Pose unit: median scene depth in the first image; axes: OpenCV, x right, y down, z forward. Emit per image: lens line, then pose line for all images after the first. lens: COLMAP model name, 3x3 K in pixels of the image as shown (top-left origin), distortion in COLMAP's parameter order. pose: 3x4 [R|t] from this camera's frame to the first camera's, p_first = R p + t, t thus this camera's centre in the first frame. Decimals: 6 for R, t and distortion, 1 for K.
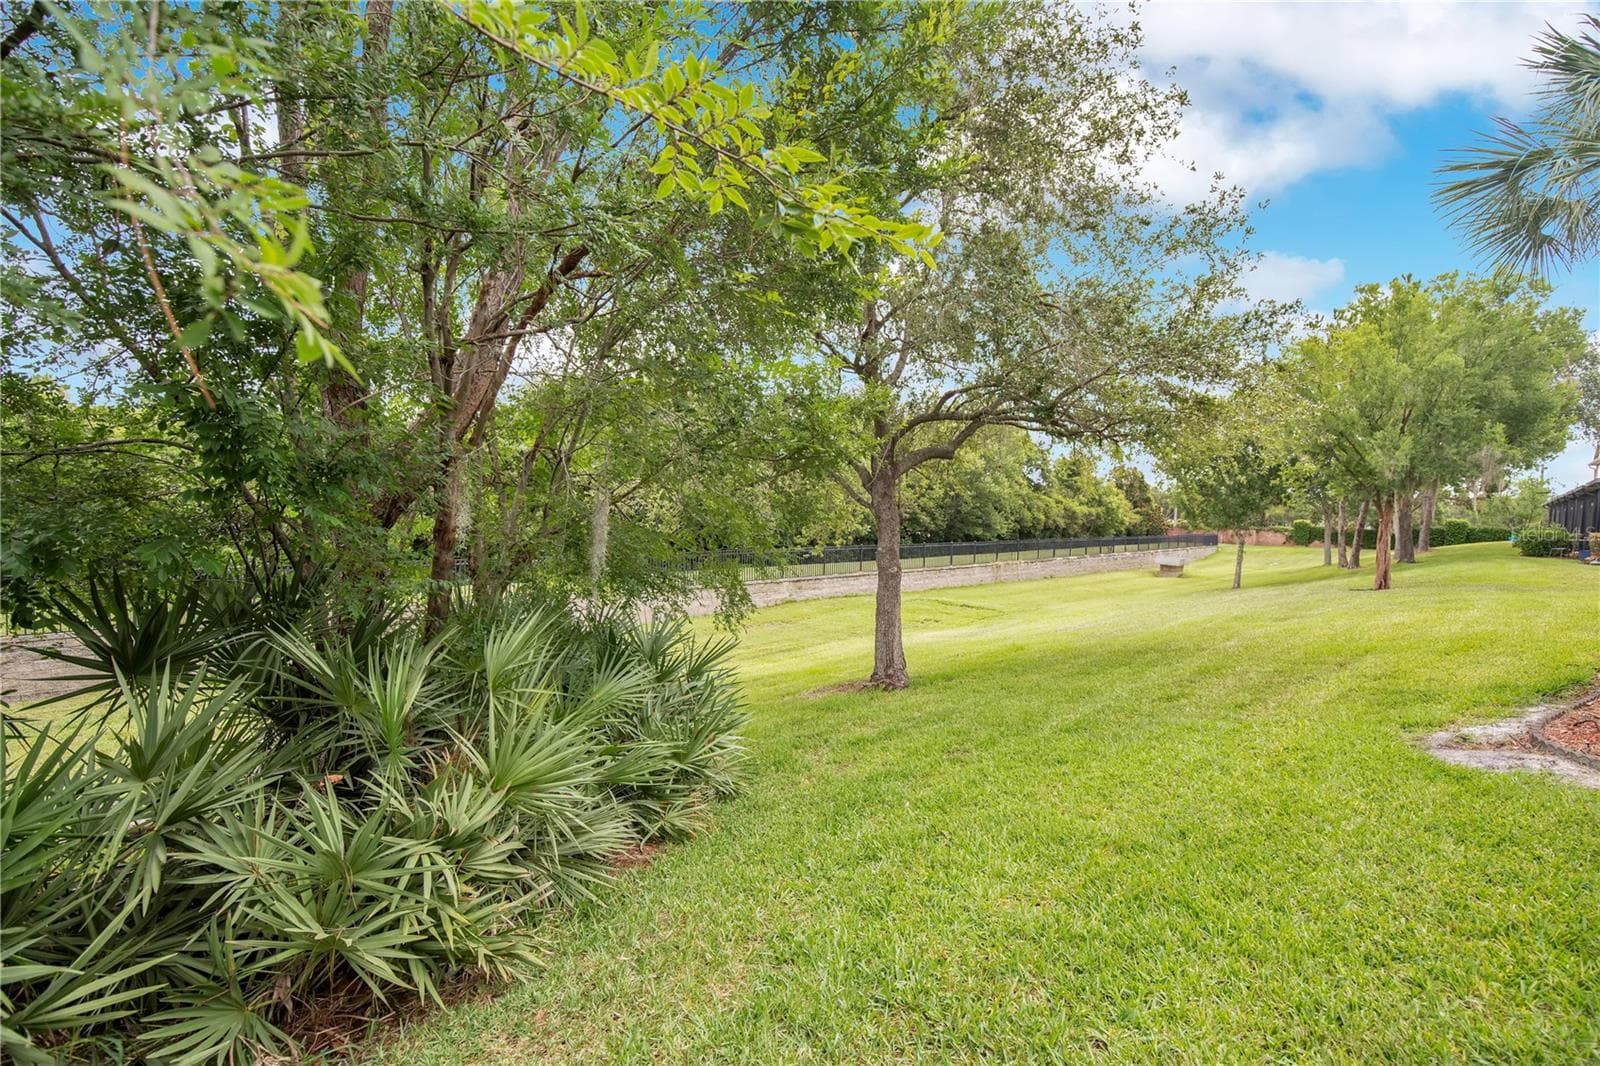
lens RADIAL K [[768.3, 0, 800.0], [0, 768.3, 533.0], [0, 0, 1]] dist [-0.000823, -0.000129]
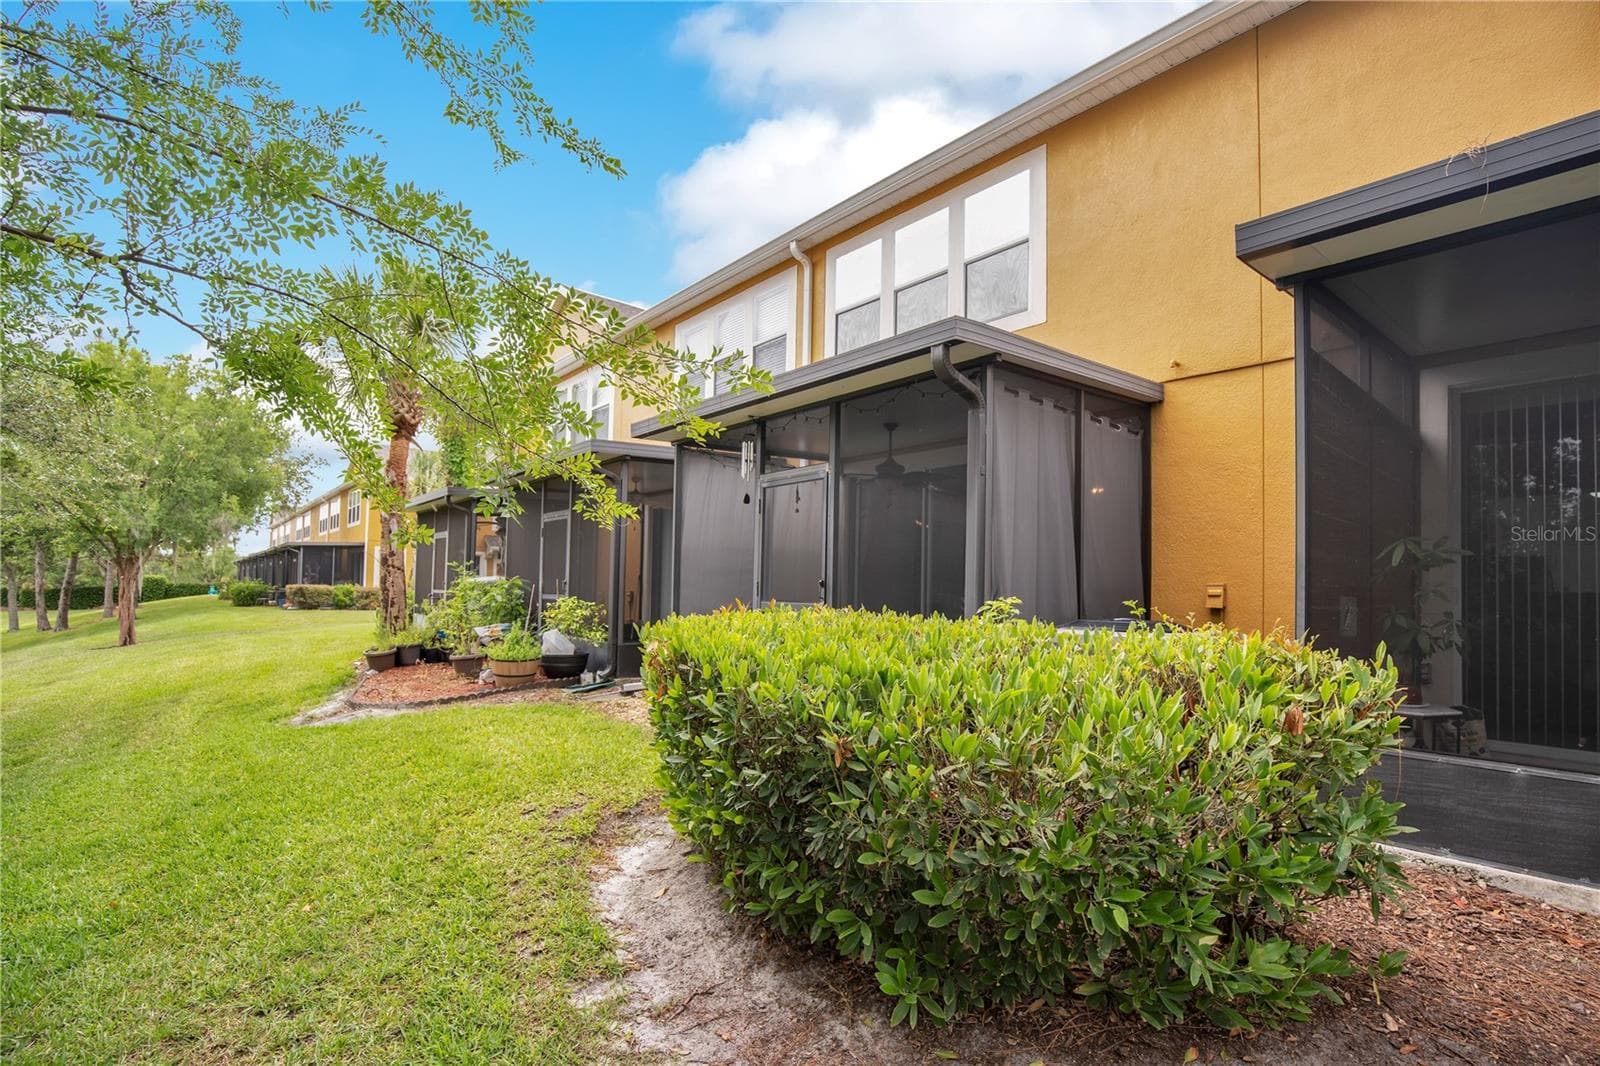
lens RADIAL K [[768.3, 0, 800.0], [0, 768.3, 533.0], [0, 0, 1]] dist [-0.000823, -0.000129]
pose [[0.155304, 0.040706, 0.987028, -0.118705], [0.031957, 0.998421, -0.046204, 0.000024], [-0.987350, 0.038718, 0.153758, -0.051047]]
